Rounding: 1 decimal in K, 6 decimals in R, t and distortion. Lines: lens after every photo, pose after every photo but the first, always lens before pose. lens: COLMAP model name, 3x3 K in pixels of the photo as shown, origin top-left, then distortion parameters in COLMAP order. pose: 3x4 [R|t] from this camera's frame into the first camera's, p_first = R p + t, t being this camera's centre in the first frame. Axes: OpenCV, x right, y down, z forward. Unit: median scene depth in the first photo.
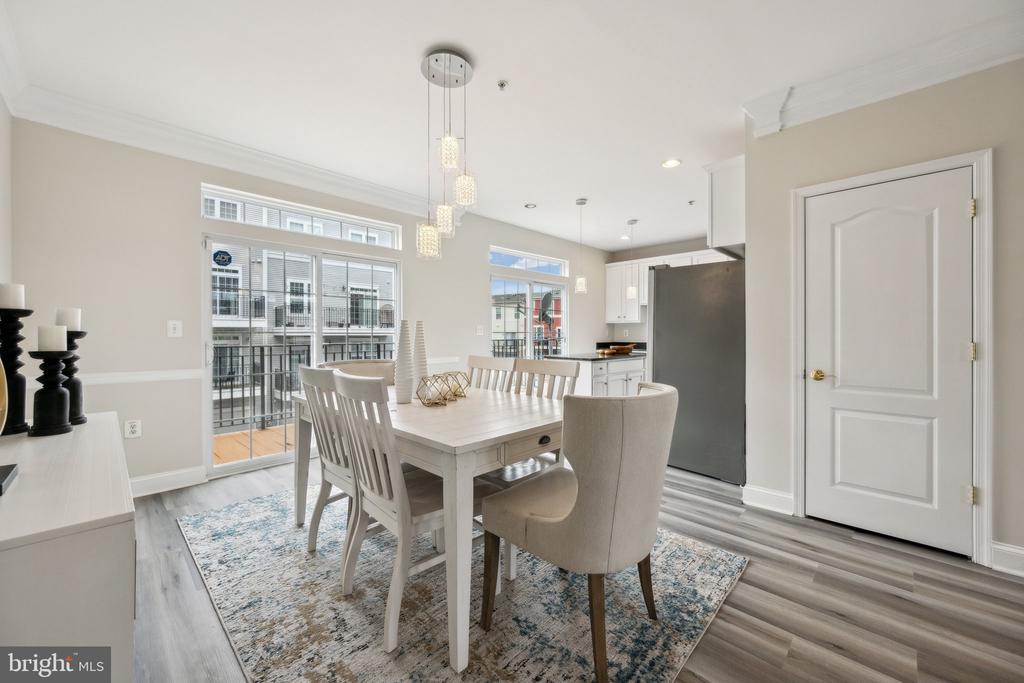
lens RADIAL K [[401.8, 0, 512.1], [0, 401.8, 334.6], [0, 0, 1]] dist [-0.000726, -0.000399]
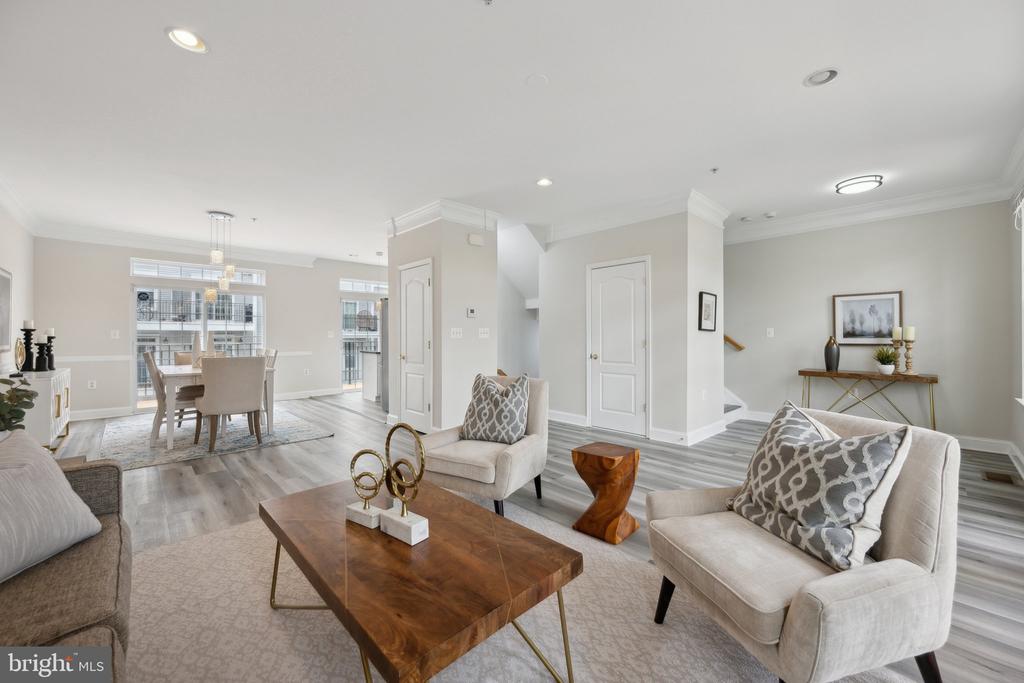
lens RADIAL K [[401.8, 0, 508.3], [0, 401.8, 332.1], [0, 0, 1]] dist [-0.000726, -0.000399]
pose [[0.999237, -0.001935, -0.039011, 2.224046], [0.001477, 0.999930, -0.011772, -0.000765], [0.039031, 0.011705, 0.999169, -1.683998]]
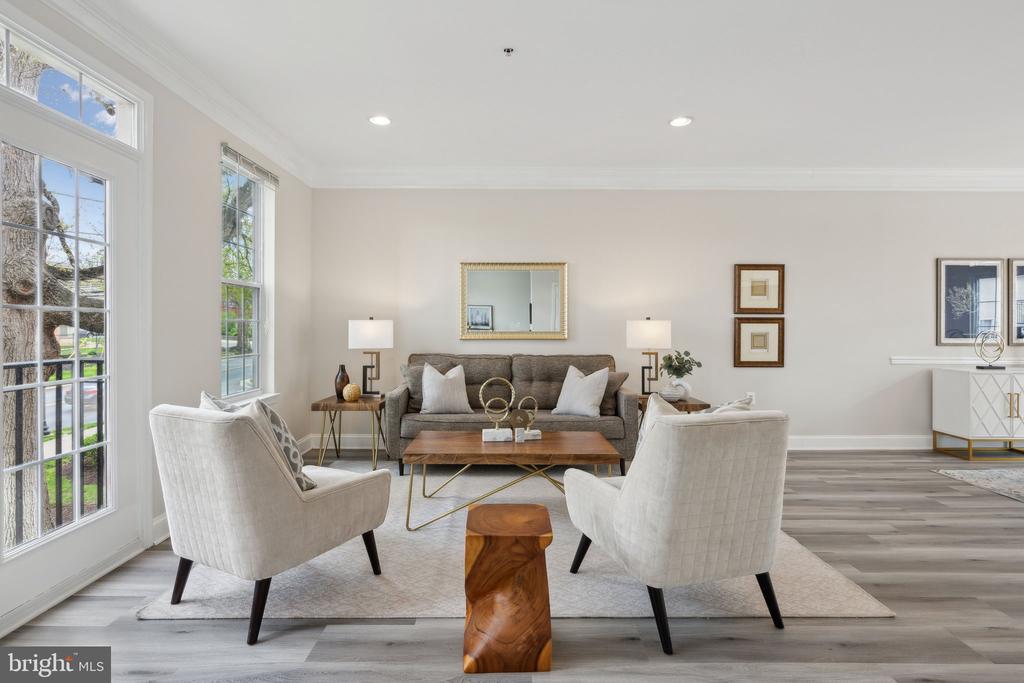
lens RADIAL K [[519.3, 0, 505.1], [0, 519.3, 327.8], [0, 0, 1]] dist [-0.005367, -0.000901]
pose [[-0.715166, 0.001248, -0.698953, 3.411628], [-0.005267, 0.999960, 0.007174, -0.019688], [0.698934, 0.008812, -0.715132, 0.767053]]
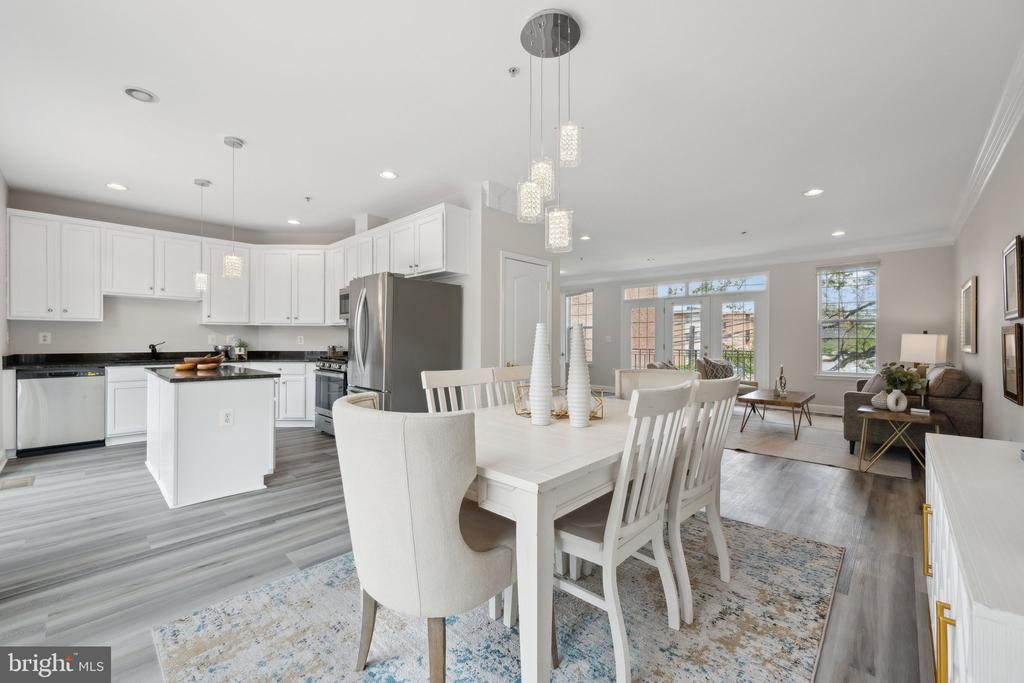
lens RADIAL K [[411.1, 0, 511.6], [0, 411.1, 341.2], [0, 0, 1]] dist [-0.000940, 0.000946]
pose [[-0.014134, -0.003665, 0.999893, -1.513993], [-0.001444, 0.999992, 0.003645, -0.011392], [-0.999899, -0.001393, -0.014139, 1.586229]]
